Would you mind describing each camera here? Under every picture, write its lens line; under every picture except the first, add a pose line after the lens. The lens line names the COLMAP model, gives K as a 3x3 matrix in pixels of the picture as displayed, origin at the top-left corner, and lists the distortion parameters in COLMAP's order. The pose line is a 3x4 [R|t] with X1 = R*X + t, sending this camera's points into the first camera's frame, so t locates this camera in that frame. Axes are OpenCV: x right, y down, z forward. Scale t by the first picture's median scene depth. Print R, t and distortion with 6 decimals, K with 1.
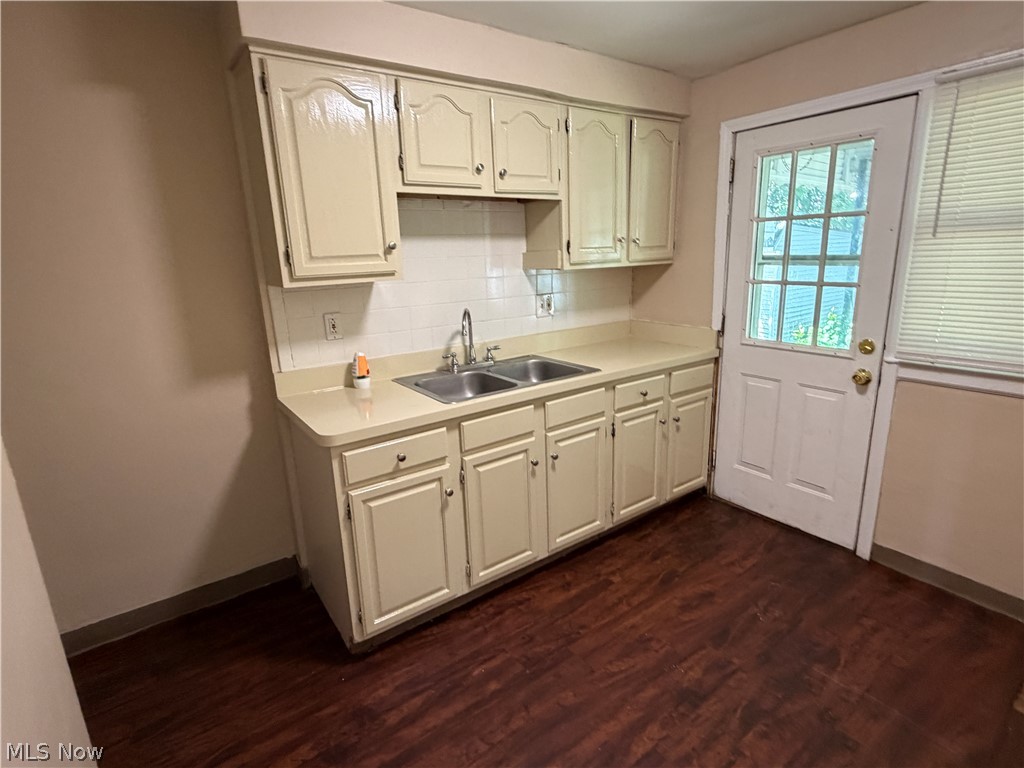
lens RADIAL K [[527.8, 0, 513.0], [0, 527.8, 380.7], [0, 0, 1]] dist [0.002610, 0.000663]
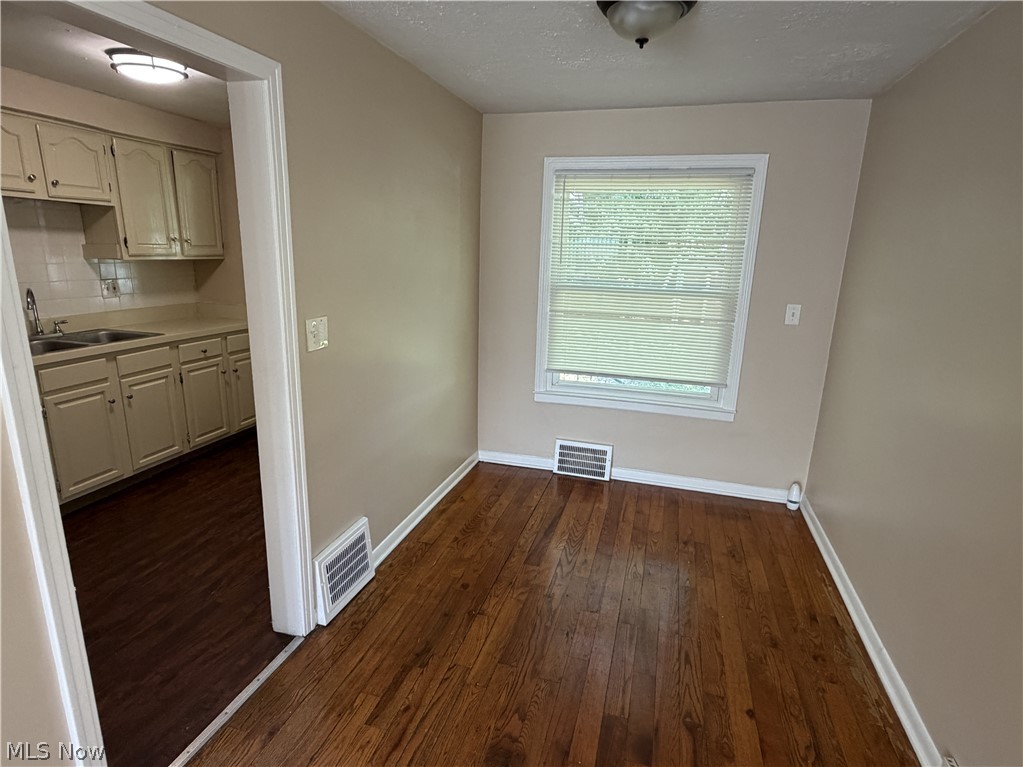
lens RADIAL K [[550.6, 0, 514.6], [0, 550.6, 383.6], [0, 0, 1]] dist [0.000562, 0.000931]
pose [[0.784597, -0.094074, 0.612827, -0.008952], [0.095602, 0.994957, 0.030337, 0.149134], [-0.612591, 0.034785, 0.789634, -0.672350]]
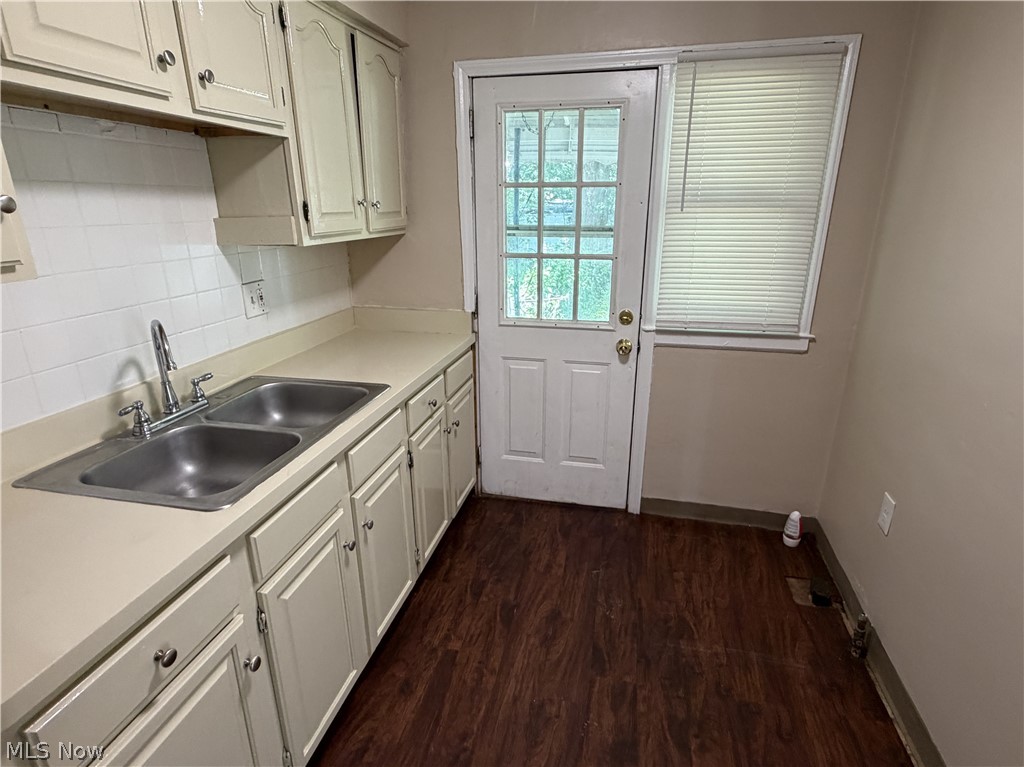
lens RADIAL K [[547.4, 0, 512.0], [0, 547.4, 383.5], [0, 0, 1]] dist [-0.002632, -0.000042]
pose [[0.746879, -0.179286, 0.640335, -0.185651], [0.140308, 0.983776, 0.111792, -0.081924], [-0.649989, 0.006349, 0.759917, 0.313218]]
